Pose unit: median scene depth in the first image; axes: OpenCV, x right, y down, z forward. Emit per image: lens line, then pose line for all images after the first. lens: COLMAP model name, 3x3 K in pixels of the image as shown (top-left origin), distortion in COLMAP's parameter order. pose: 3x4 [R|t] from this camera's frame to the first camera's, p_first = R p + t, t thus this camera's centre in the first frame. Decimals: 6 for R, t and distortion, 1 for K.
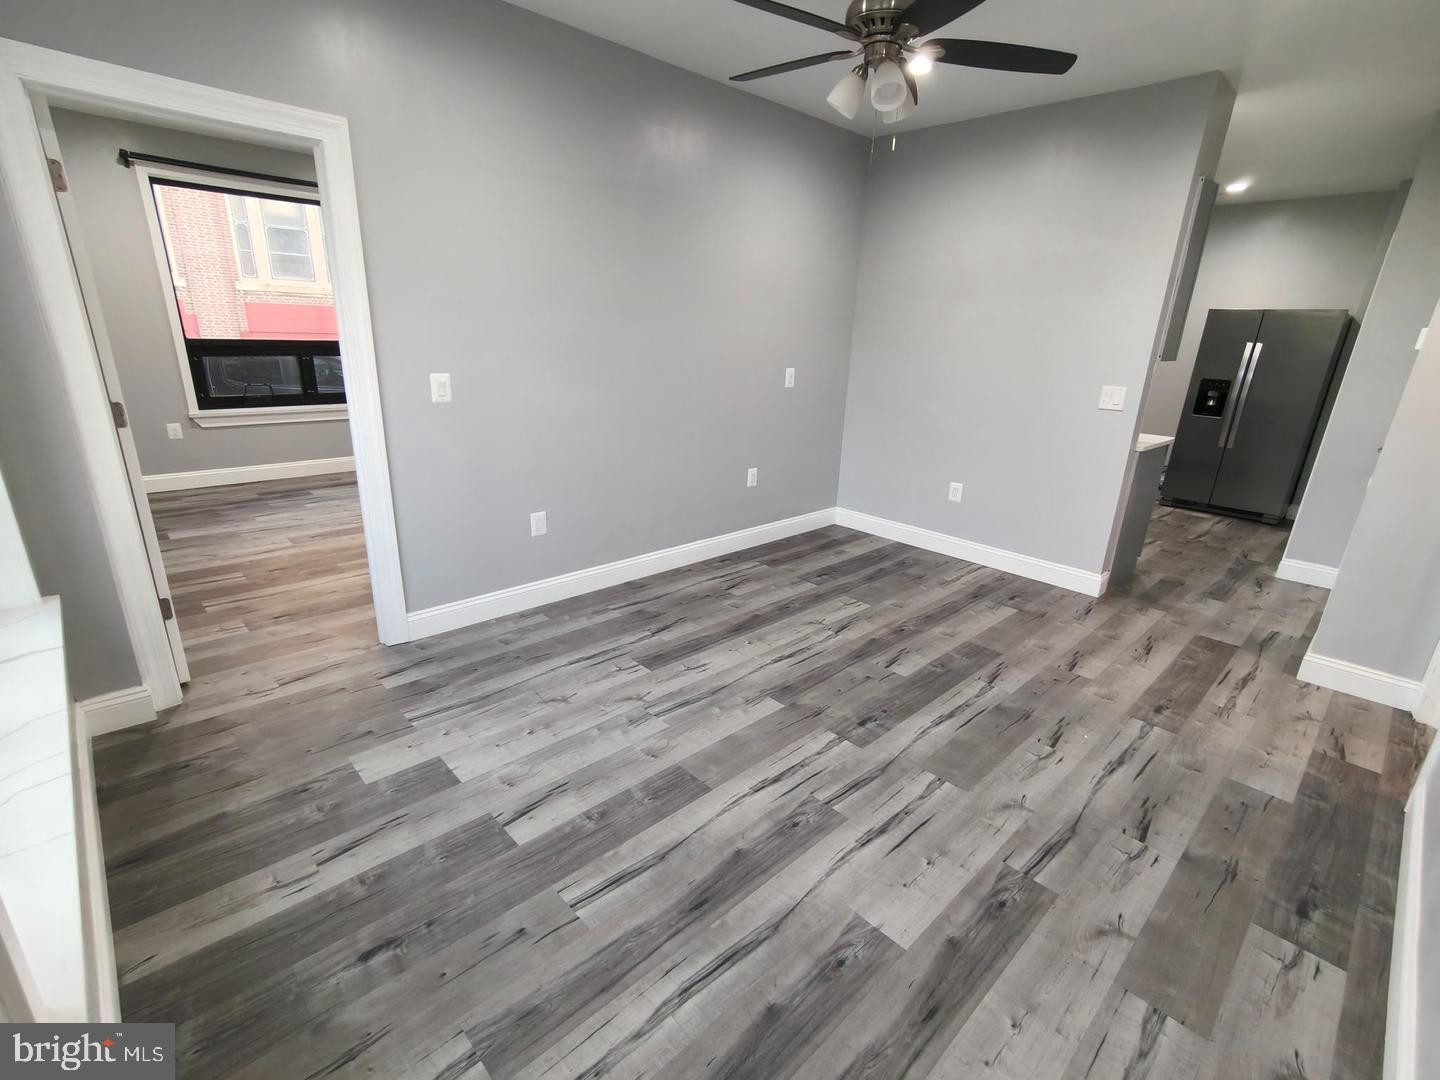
lens RADIAL K [[666.4, 0, 716.0], [0, 666.4, 556.1], [0, 0, 1]] dist [-0.003100, 0.006963]
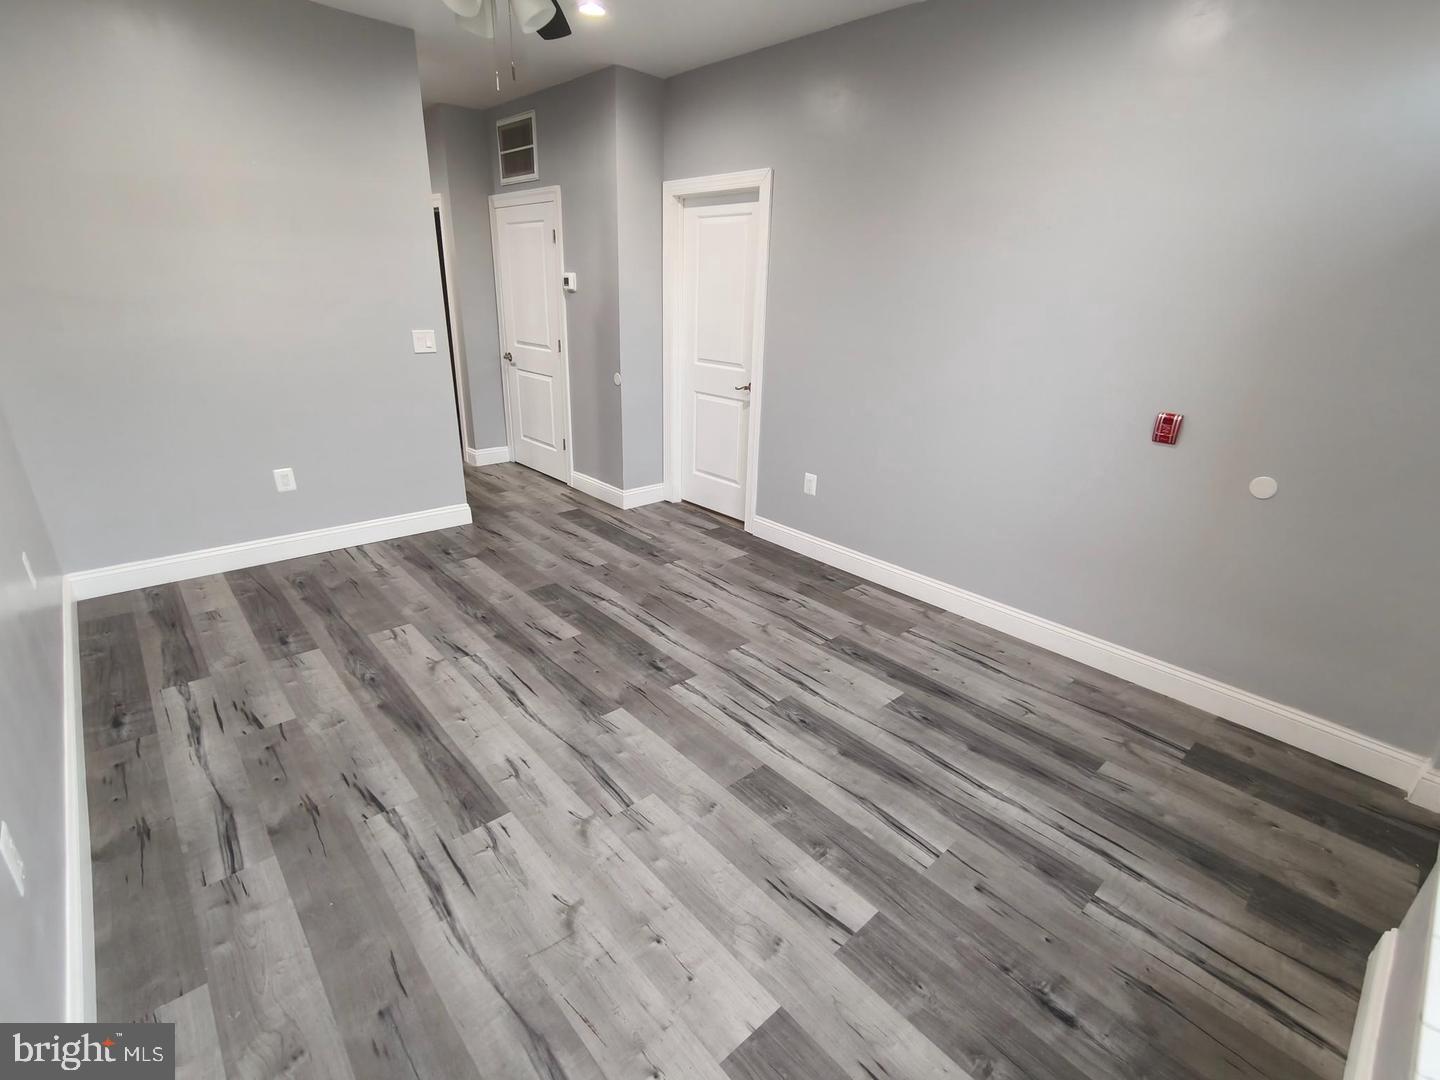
lens RADIAL K [[666.4, 0, 716.0], [0, 666.4, 556.1], [0, 0, 1]] dist [-0.003100, 0.006963]
pose [[0.032855, -0.403369, 0.914447, -0.646872], [0.295347, 0.877999, 0.376680, -0.269263], [-0.954825, 0.257704, 0.147981, 0.663695]]
